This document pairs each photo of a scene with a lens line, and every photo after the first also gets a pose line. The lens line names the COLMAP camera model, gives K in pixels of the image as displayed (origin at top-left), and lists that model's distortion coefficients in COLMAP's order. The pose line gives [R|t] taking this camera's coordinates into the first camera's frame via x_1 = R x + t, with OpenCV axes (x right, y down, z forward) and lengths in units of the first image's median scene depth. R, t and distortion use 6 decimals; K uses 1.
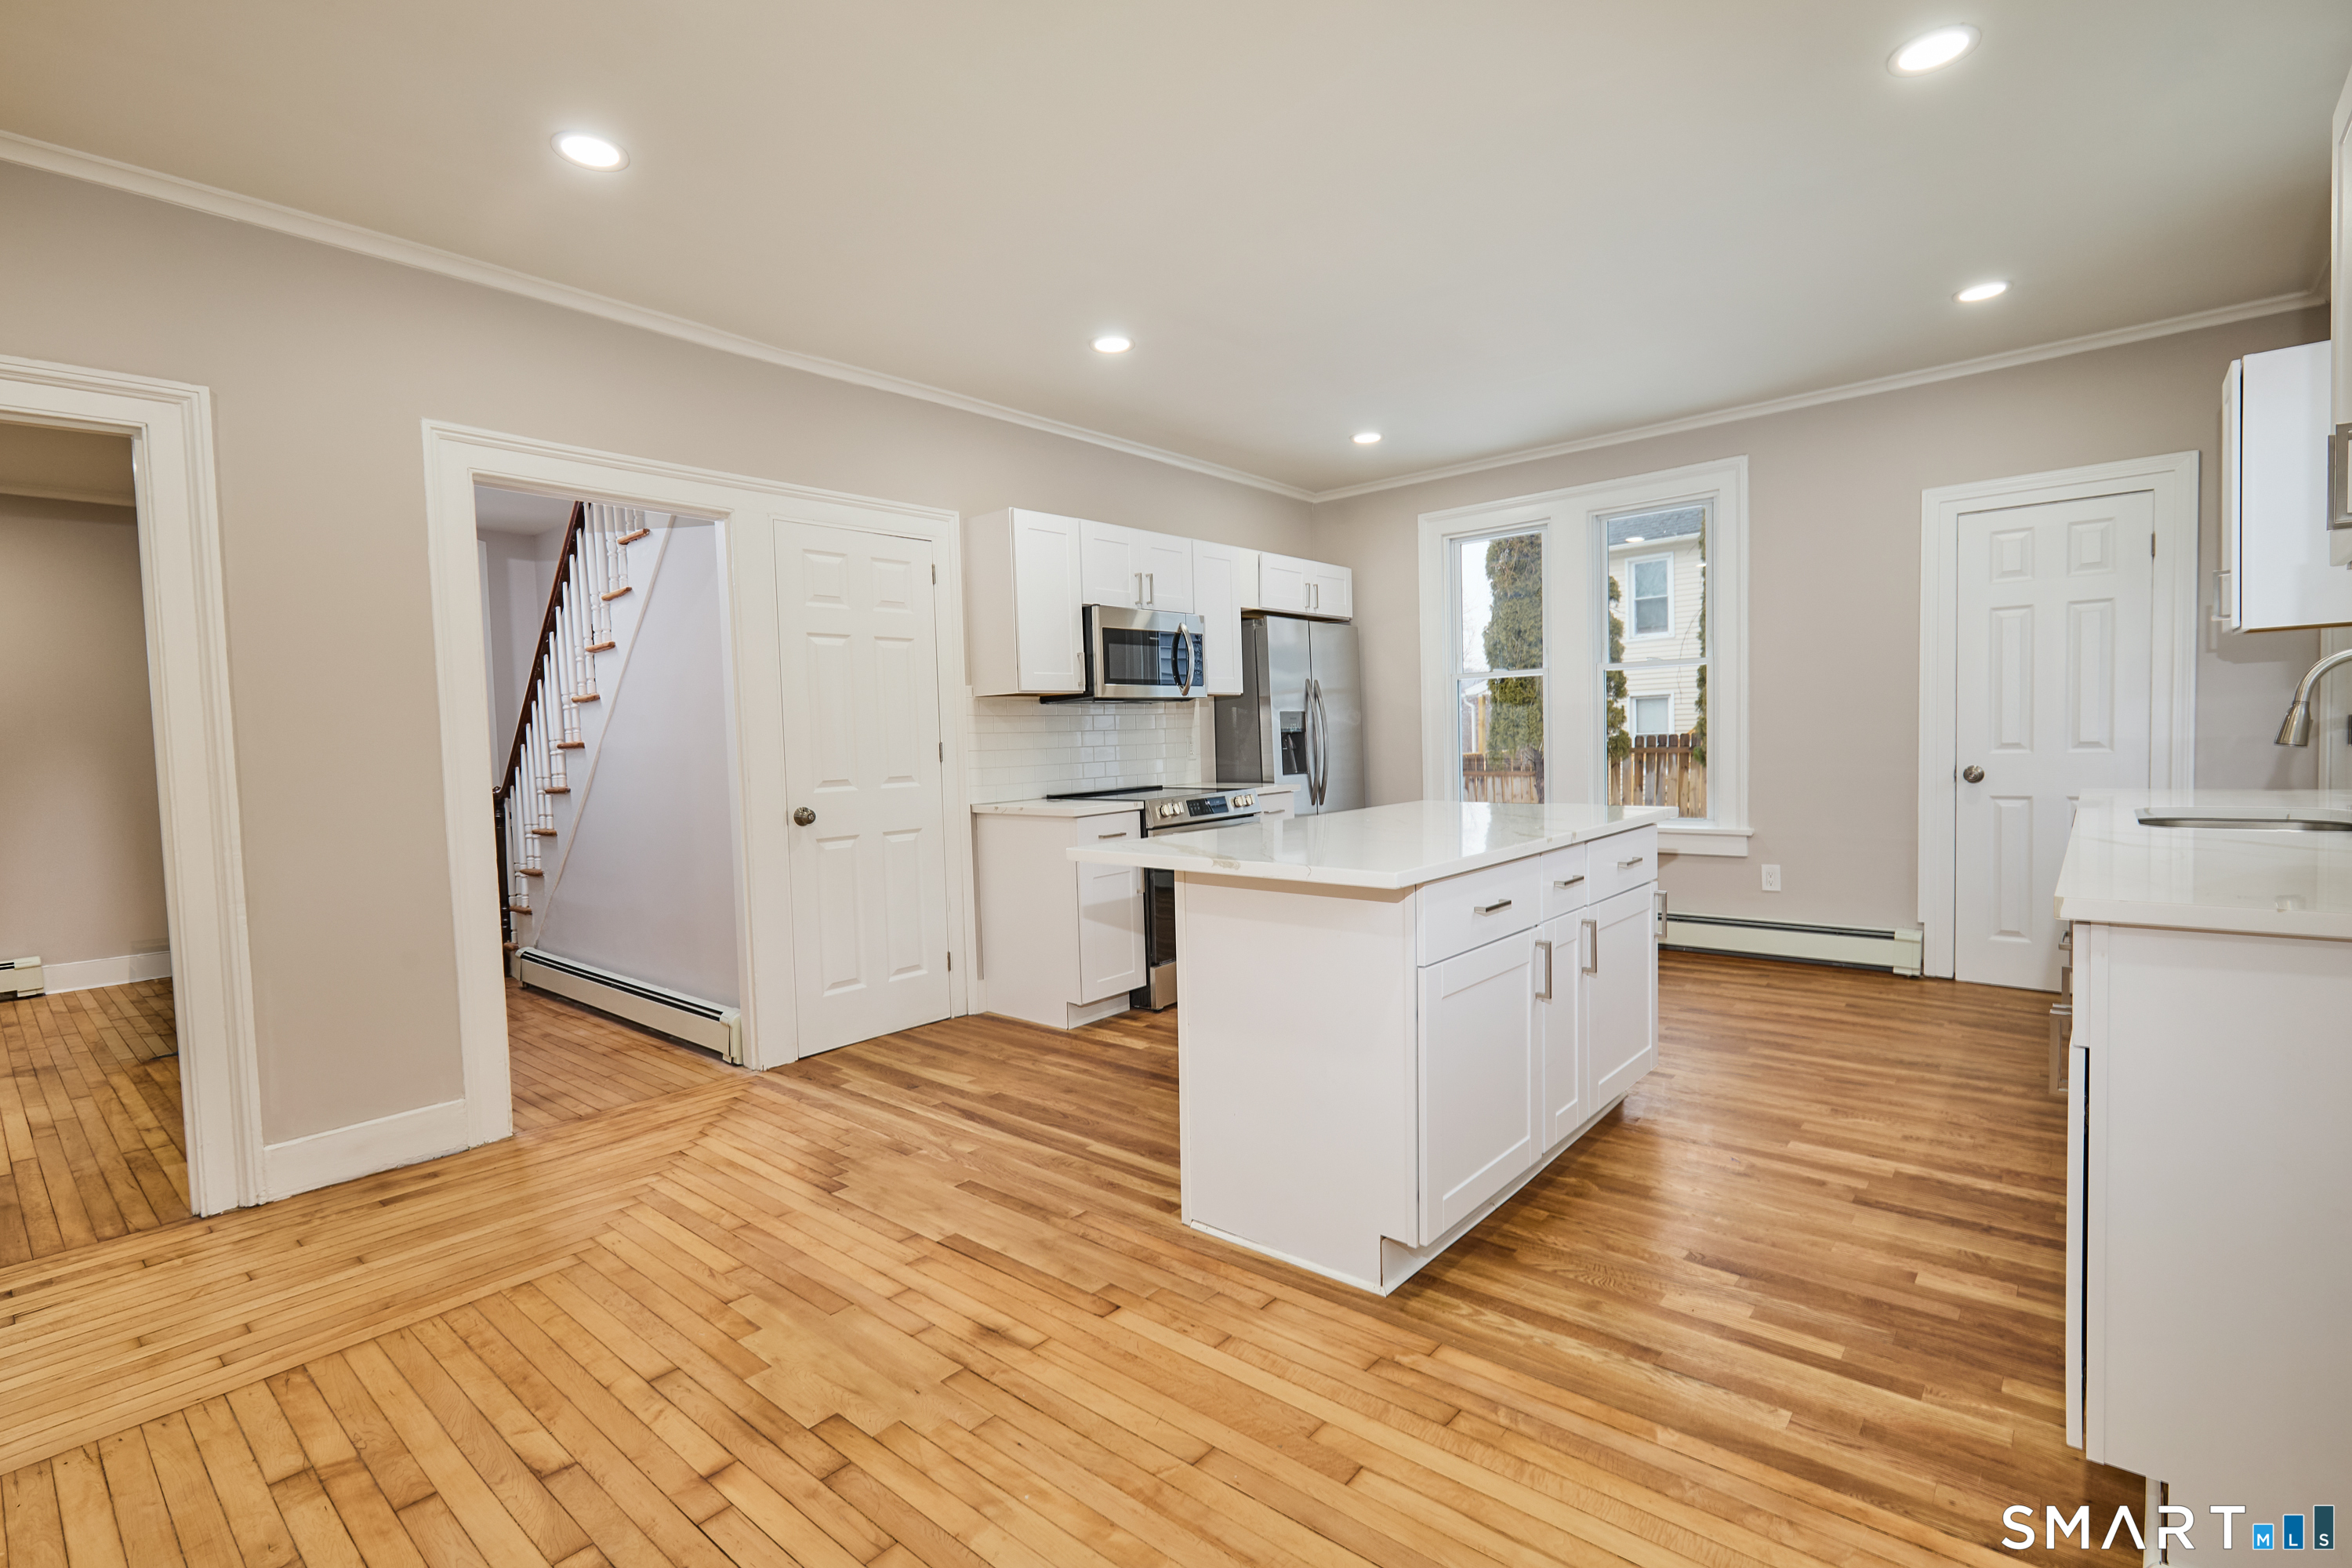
lens RADIAL K [[1080.8, 0, 1173.3], [0, 1080.8, 787.0], [0, 0, 1]] dist [0.001991, -0.000529]
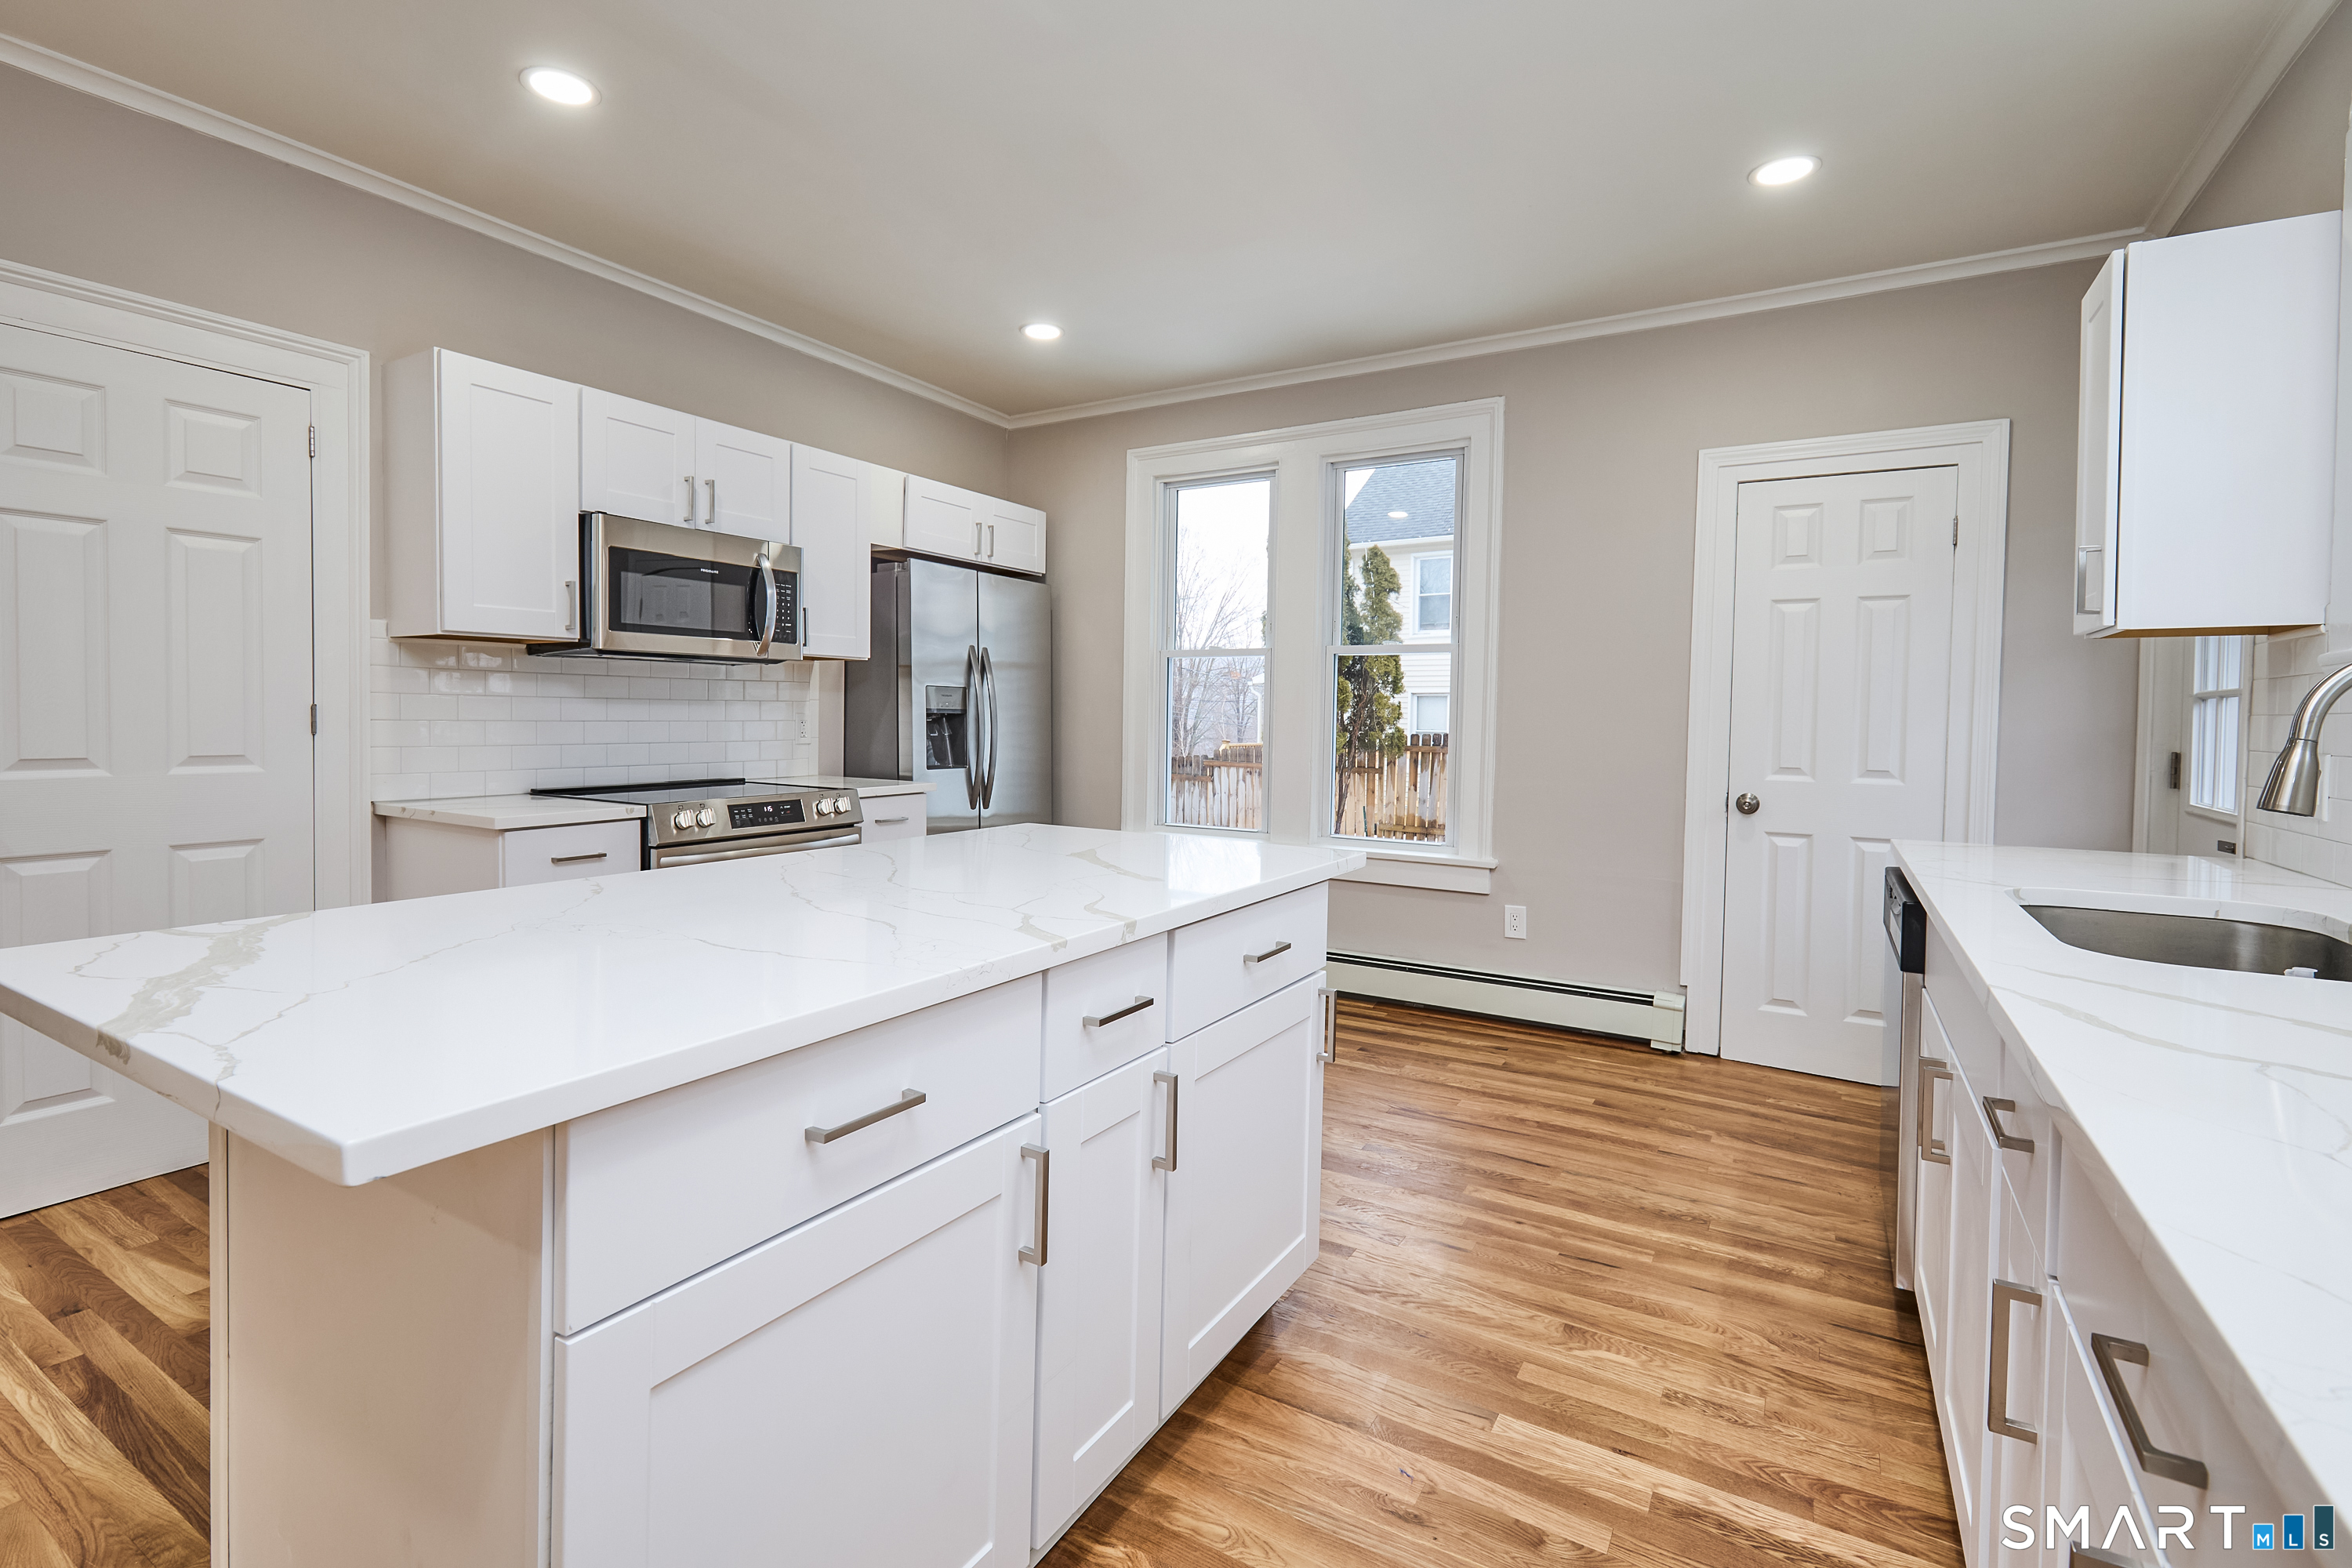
lens RADIAL K [[1080.8, 0, 1176.1], [0, 1080.8, 746.3], [0, 0, 1]] dist [0.001991, -0.000529]
pose [[0.984043, 0.040332, 0.173299, 0.199028], [-0.036945, 0.999059, -0.022725, -0.022864], [-0.174052, 0.015960, 0.984607, 0.311545]]
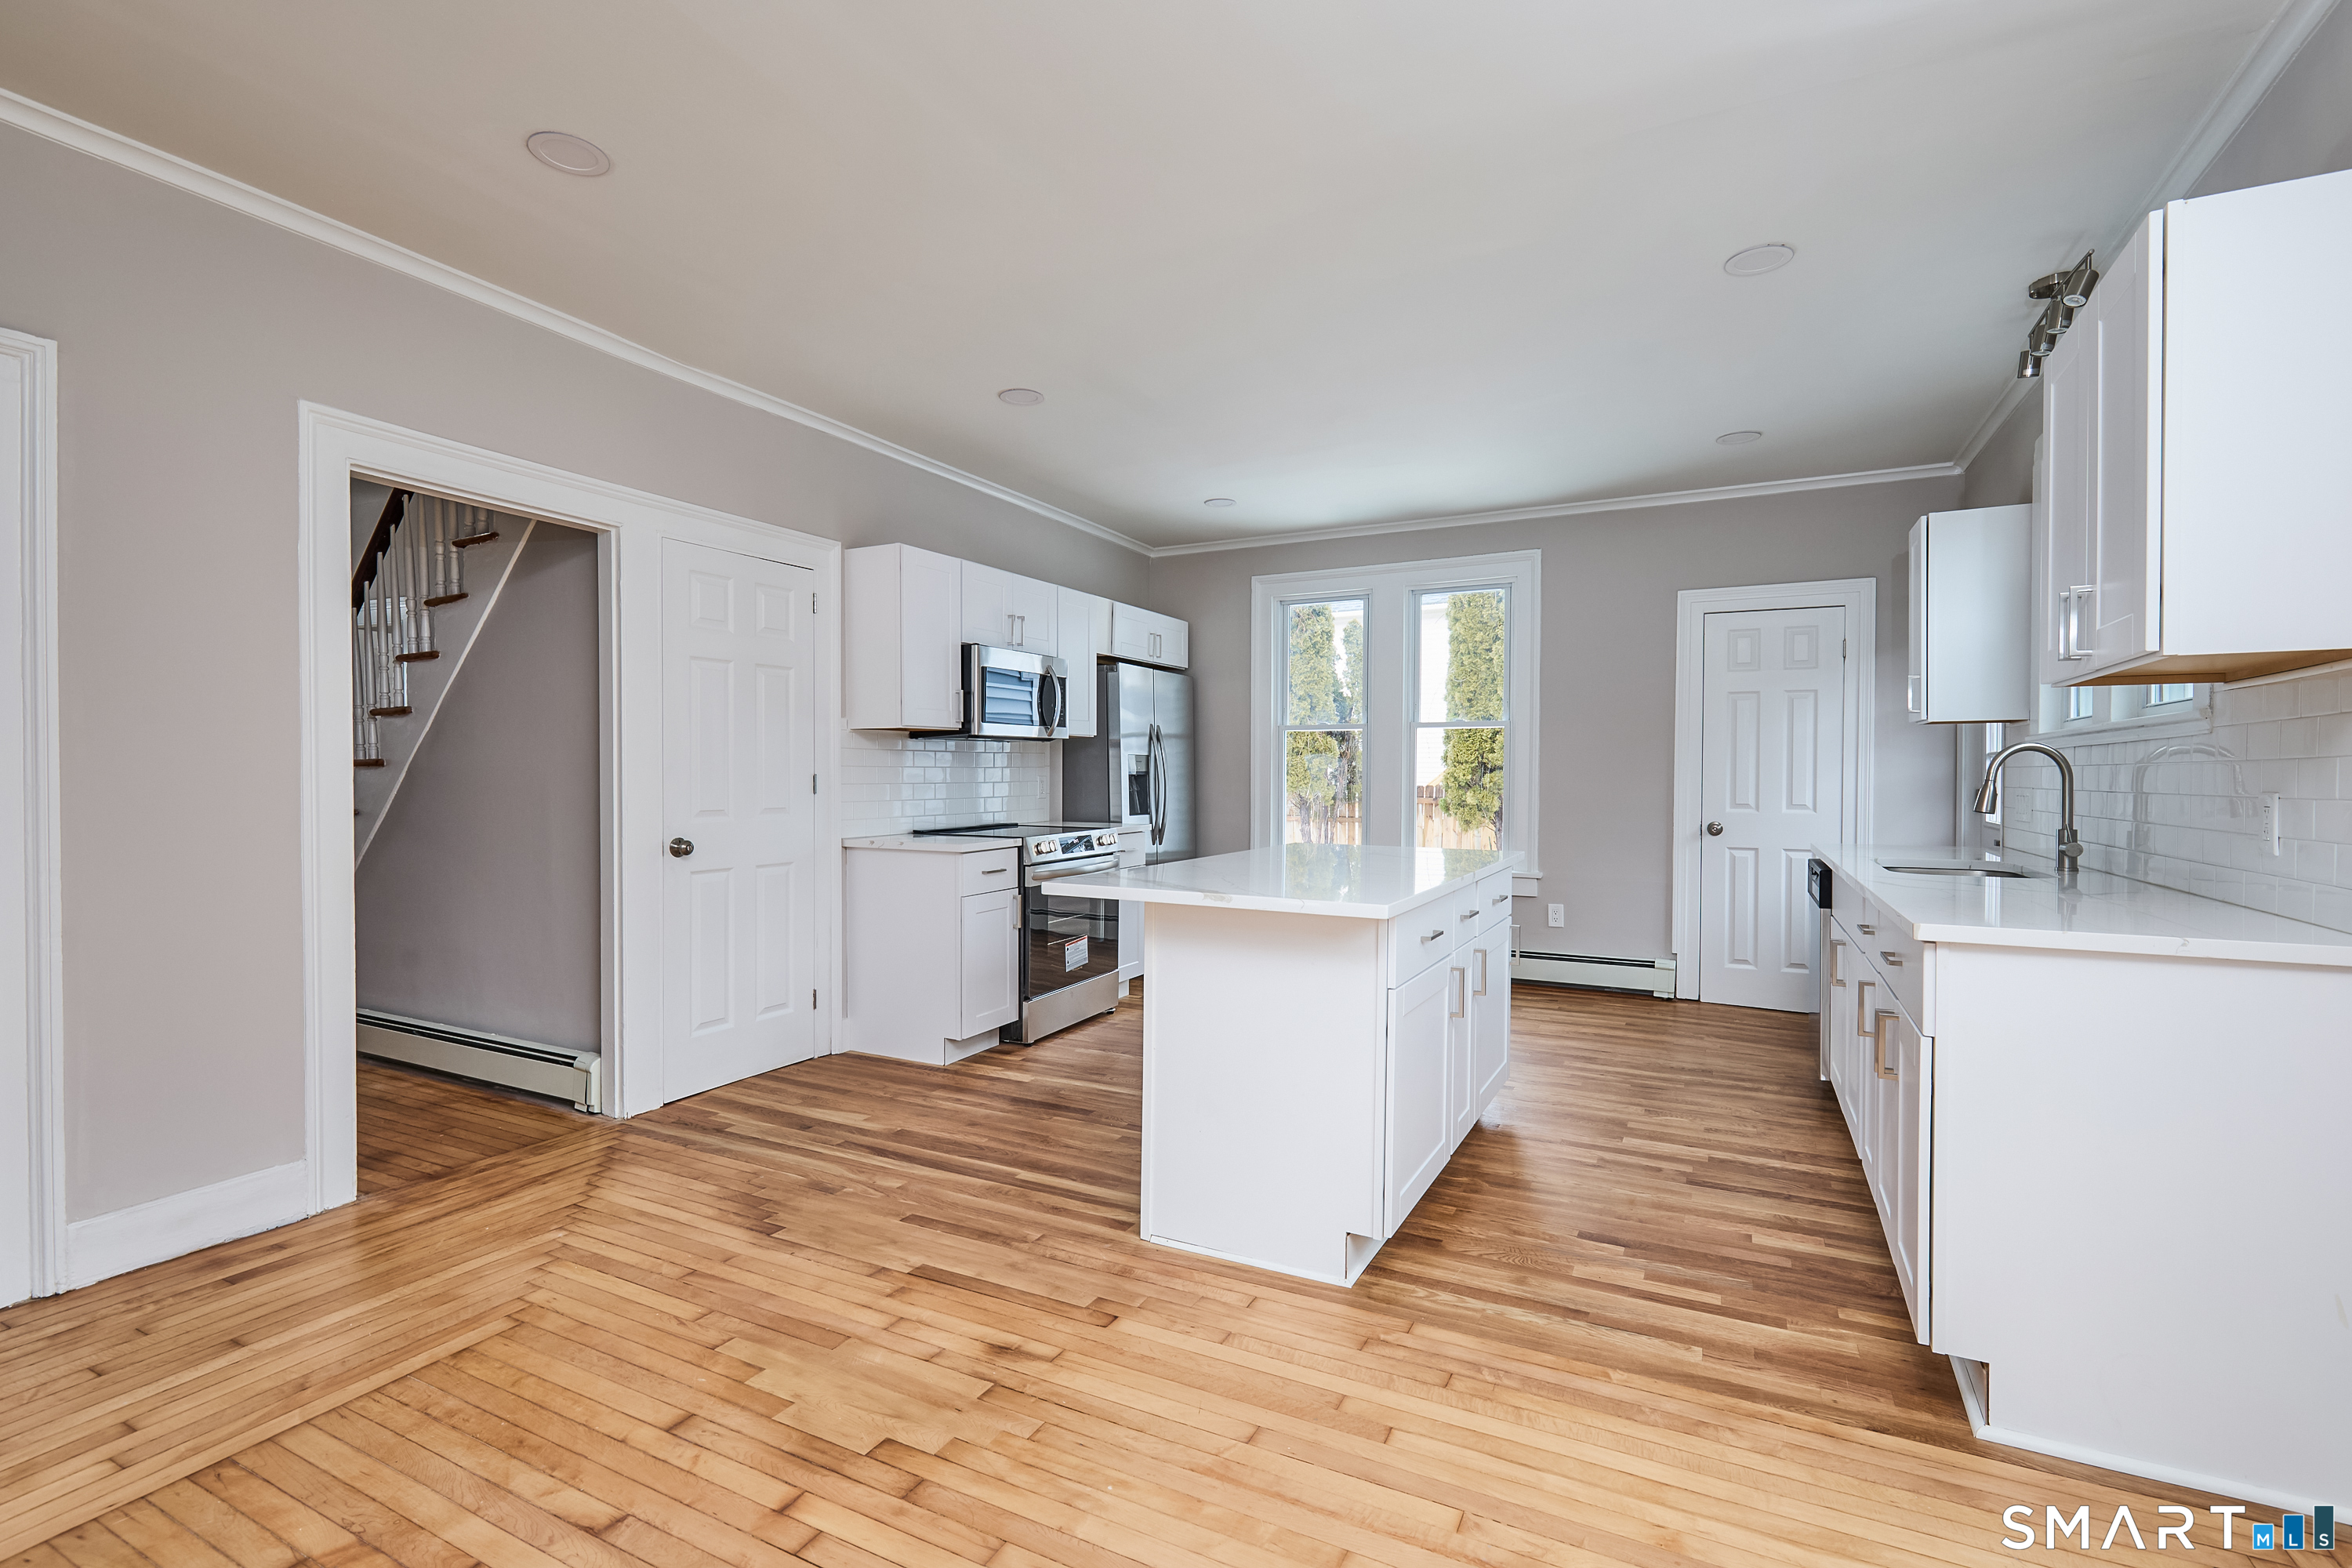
lens RADIAL K [[1080.8, 0, 1175.6], [0, 1080.8, 788.0], [0, 0, 1]] dist [0.001991, -0.000529]
pose [[0.971572, 0.029725, 0.234871, -0.142464], [-0.021261, 0.999033, -0.038486, 0.002102], [-0.235788, 0.032398, 0.971264, -0.031394]]
